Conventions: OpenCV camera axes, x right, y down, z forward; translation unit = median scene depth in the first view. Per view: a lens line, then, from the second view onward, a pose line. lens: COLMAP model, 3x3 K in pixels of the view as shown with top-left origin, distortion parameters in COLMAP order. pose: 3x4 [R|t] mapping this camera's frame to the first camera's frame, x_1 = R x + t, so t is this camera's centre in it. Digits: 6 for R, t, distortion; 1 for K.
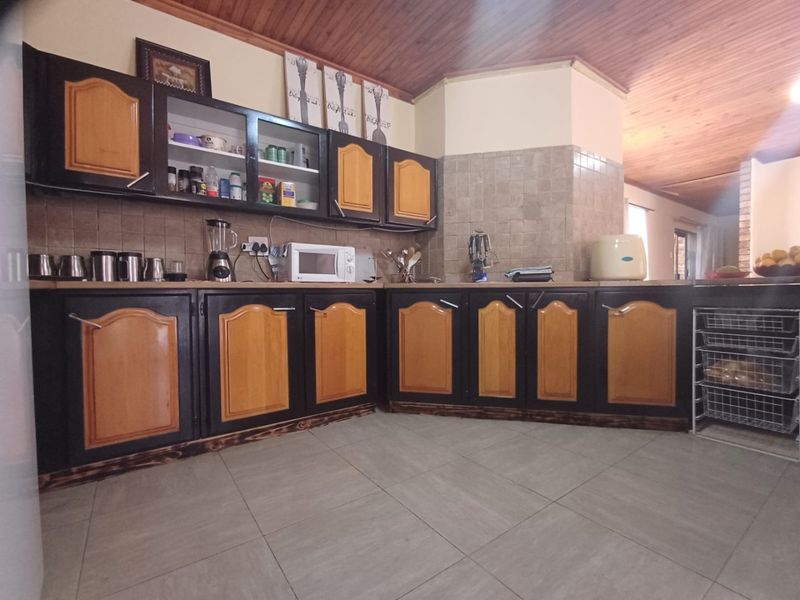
lens RADIAL K [[366.3, 0, 406.1], [0, 366.3, 299.2], [0, 0, 1]] dist [-0.003373, -0.001732]
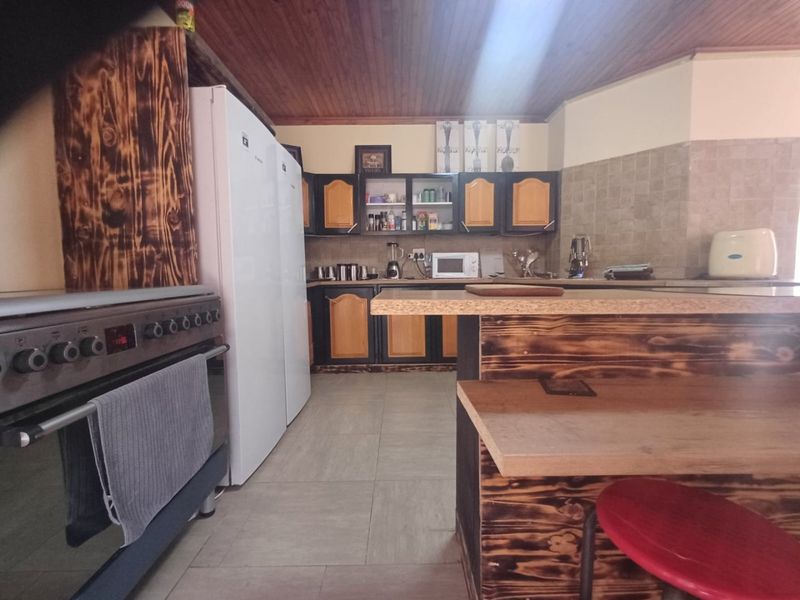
lens RADIAL K [[366.3, 0, 399.9], [0, 366.3, 299.4], [0, 0, 1]] dist [-0.003373, -0.001732]
pose [[0.807199, 0.042947, -0.588715, 0.467131], [-0.005424, 0.997847, 0.065356, -0.055126], [0.590254, -0.049562, 0.805694, -0.327032]]
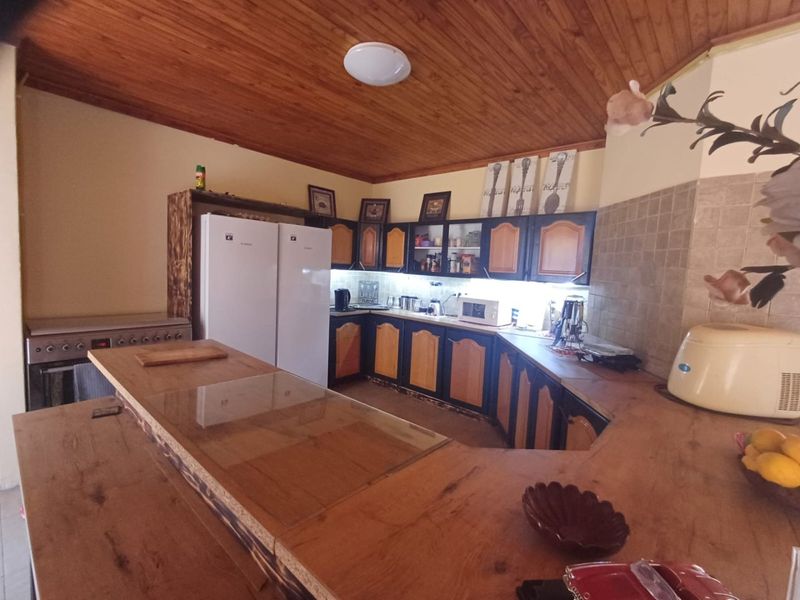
lens RADIAL K [[366.3, 0, 402.2], [0, 366.3, 298.6], [0, 0, 1]] dist [-0.003373, -0.001732]
pose [[0.202983, 0.105329, -0.973501, 1.125213], [-0.068391, 0.993295, 0.093211, -0.257321], [0.976791, 0.047658, 0.208825, 0.386548]]
